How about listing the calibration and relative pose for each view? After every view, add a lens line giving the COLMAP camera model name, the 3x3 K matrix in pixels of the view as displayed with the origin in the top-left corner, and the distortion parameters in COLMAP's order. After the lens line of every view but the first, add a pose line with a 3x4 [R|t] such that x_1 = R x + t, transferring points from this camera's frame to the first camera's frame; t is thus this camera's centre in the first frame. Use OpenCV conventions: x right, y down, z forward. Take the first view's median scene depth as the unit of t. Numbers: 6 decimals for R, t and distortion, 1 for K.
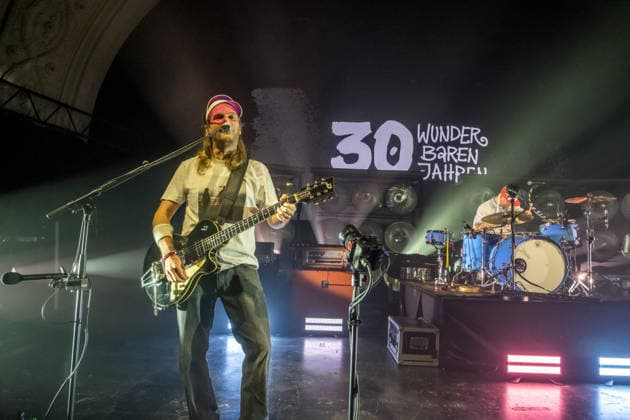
lens RADIAL K [[449.6, 0, 315.0], [0, 449.6, 210.0], [0, 0, 1]] dist [-0.006868, 0.001173]
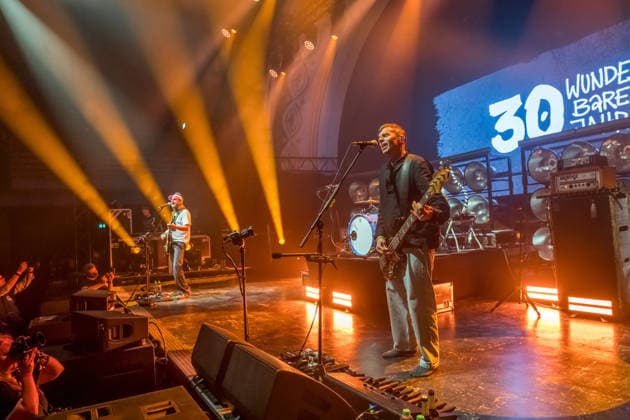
lens RADIAL K [[449.6, 0, 315.0], [0, 449.6, 210.0], [0, 0, 1]] dist [-0.006868, 0.001173]
pose [[0.464499, -0.095895, -0.880366, 0.775444], [0.138988, 0.989694, -0.034471, 0.033812], [0.874599, -0.106348, 0.473040, 0.088384]]
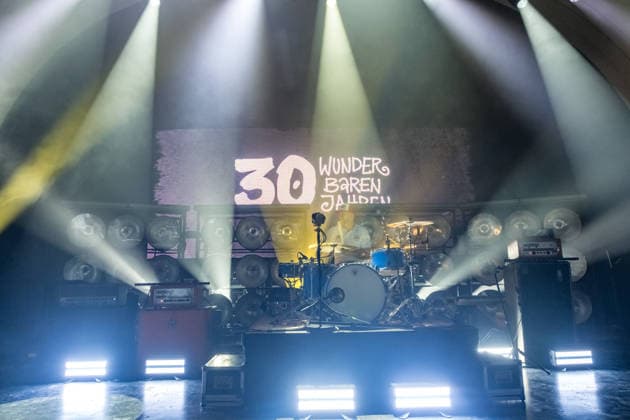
lens RADIAL K [[448.7, 0, 302.5], [0, 448.7, 200.4], [0, 0, 1]] dist [-0.006917, 0.000831]
pose [[0.998567, -0.050710, 0.017089, 0.169027], [0.052171, 0.993608, -0.100102, 0.005497], [-0.011904, 0.100850, 0.994830, -0.000475]]
